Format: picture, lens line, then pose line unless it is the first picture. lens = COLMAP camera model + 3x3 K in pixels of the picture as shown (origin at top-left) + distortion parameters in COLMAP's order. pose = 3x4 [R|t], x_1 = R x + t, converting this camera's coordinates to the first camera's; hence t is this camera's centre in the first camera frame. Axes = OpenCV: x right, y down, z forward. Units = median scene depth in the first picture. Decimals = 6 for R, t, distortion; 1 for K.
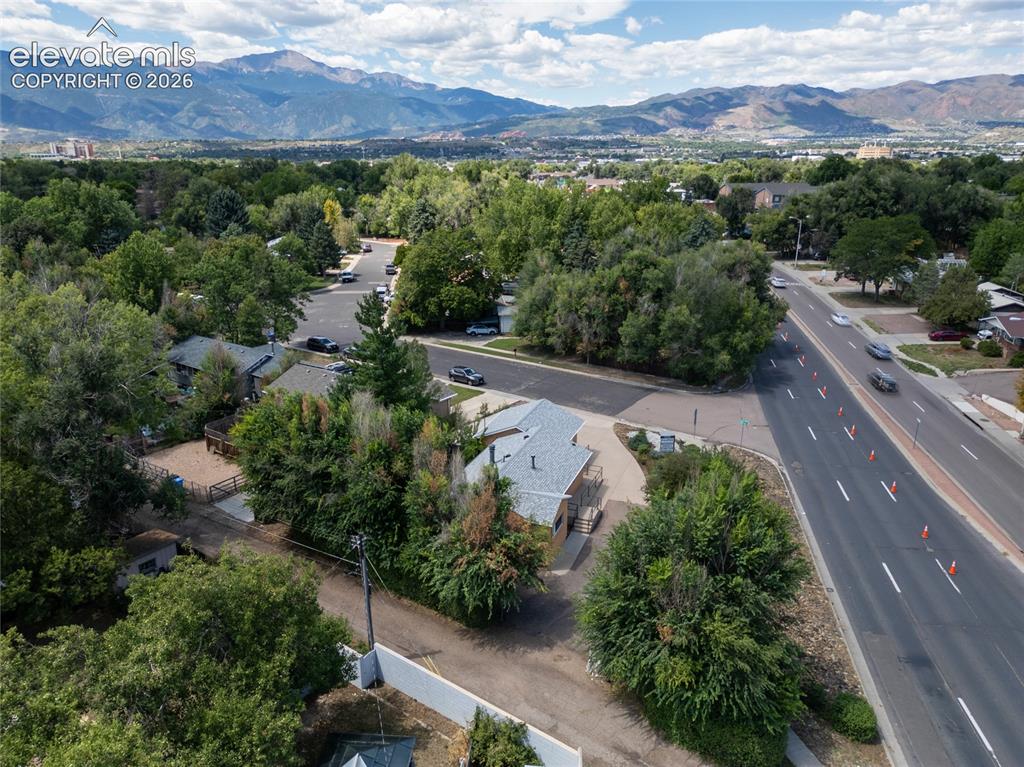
lens RADIAL K [[718.9, 0, 512.0], [0, 718.9, 383.5], [0, 0, 1]] dist [0.067690, -0.061605]
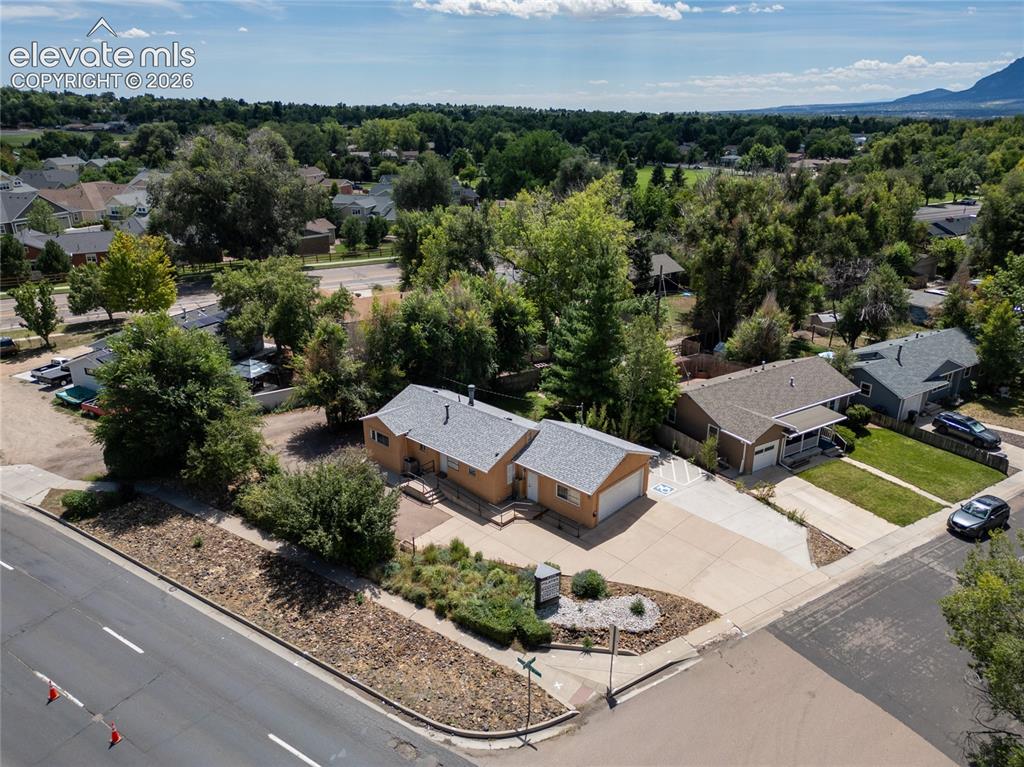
lens RADIAL K [[718.9, 0, 512.0], [0, 718.9, 383.5], [0, 0, 1]] dist [0.067690, -0.061605]
pose [[-0.370200, 0.326276, -0.869768, 0.547235], [-0.288512, 0.849604, 0.441512, -0.252481], [0.883013, 0.414386, -0.220389, 0.814161]]
